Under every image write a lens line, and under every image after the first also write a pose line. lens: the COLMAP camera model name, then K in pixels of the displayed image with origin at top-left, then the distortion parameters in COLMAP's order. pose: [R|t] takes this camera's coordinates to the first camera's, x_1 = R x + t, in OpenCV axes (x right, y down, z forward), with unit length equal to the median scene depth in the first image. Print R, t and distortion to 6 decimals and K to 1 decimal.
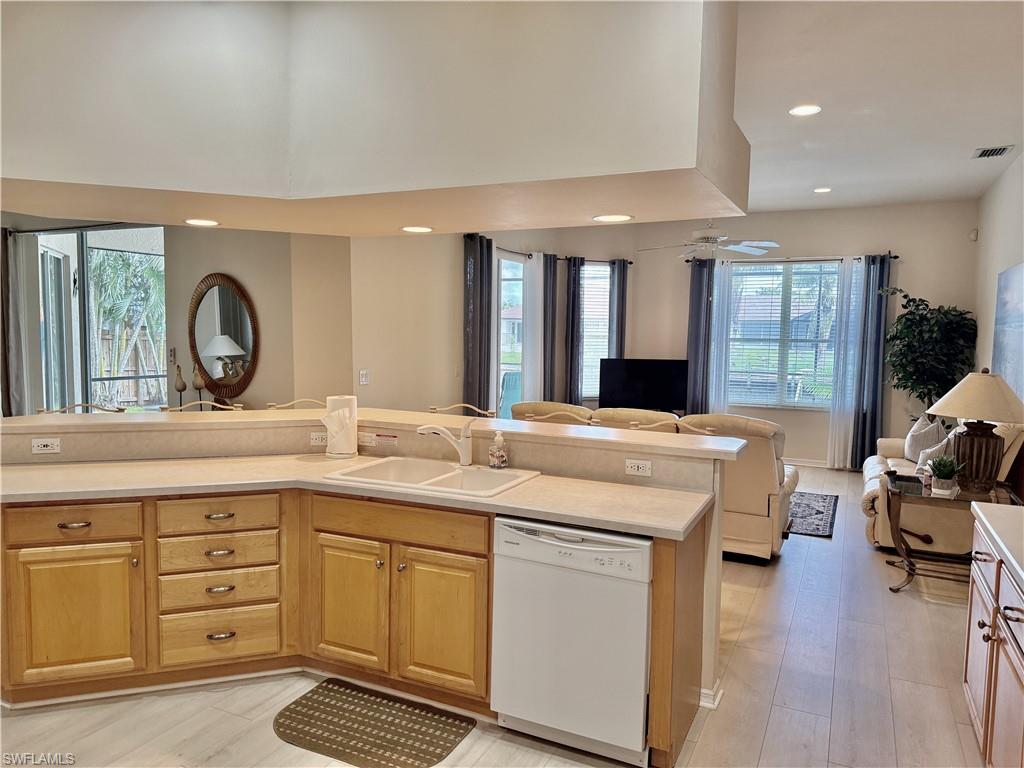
lens RADIAL K [[722.5, 0, 509.8], [0, 722.5, 387.8], [0, 0, 1]] dist [0.055112, -0.055591]
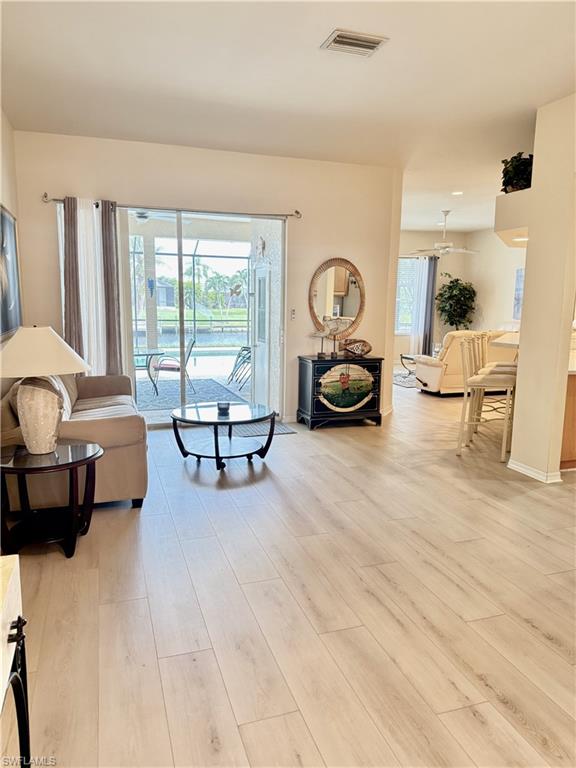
lens RADIAL K [[541.8, 0, 288.7], [0, 541.8, 388.5], [0, 0, 1]] dist [0.055112, -0.055591]
pose [[0.713635, -0.123982, 0.689459, -0.930300], [0.055578, 0.991132, 0.120703, -0.020625], [-0.698310, -0.047819, 0.714196, 0.166746]]
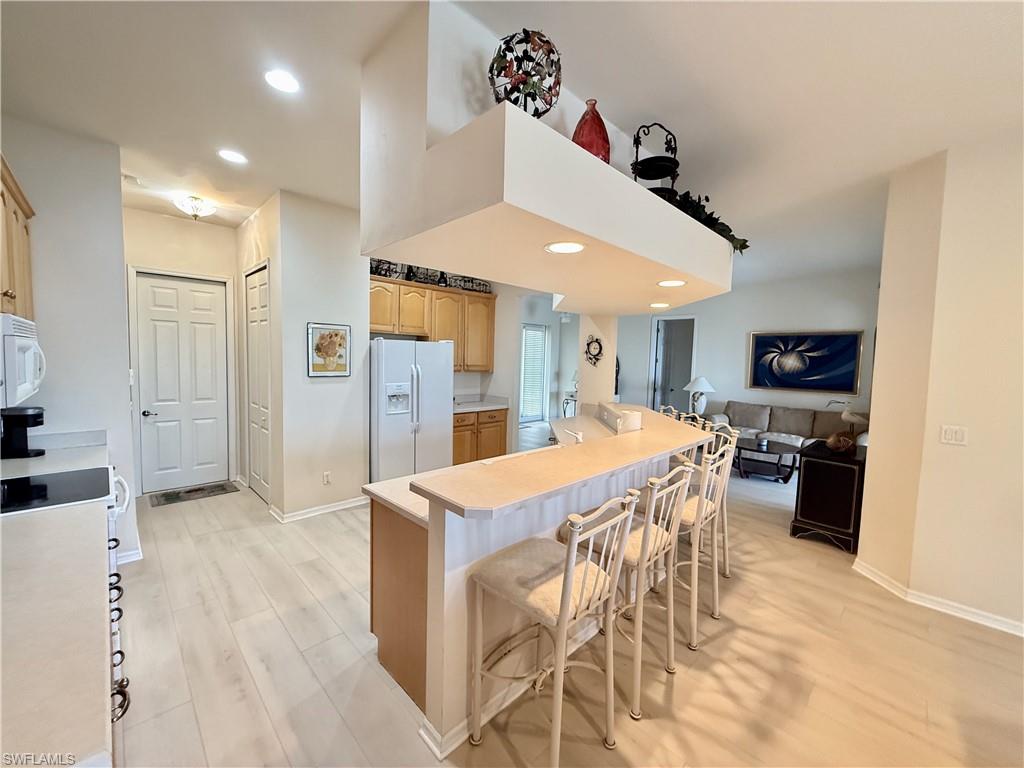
lens RADIAL K [[409.8, 0, 509.2], [0, 409.8, 383.1], [0, 0, 1]] dist [-0.001117, -0.000104]
pose [[-0.346935, 0.034303, -0.937262, 0.302592], [-0.105118, 0.991612, 0.075203, -0.037363], [0.931980, 0.124614, -0.340419, 0.488019]]
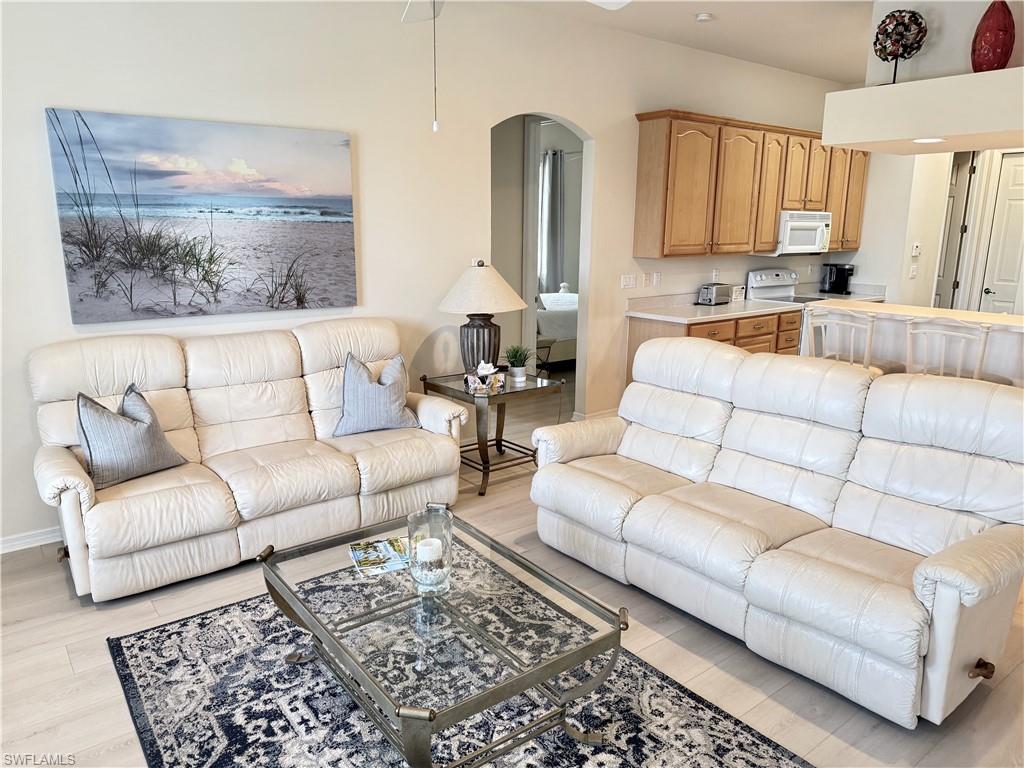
lens RADIAL K [[722.5, 0, 509.8], [0, 722.5, 387.8], [0, 0, 1]] dist [0.055112, -0.055591]
pose [[-0.893034, -0.121773, 0.433200, 0.076995], [0.014064, 0.954665, 0.297349, -0.090991], [-0.449770, 0.271635, -0.850836, 1.080006]]
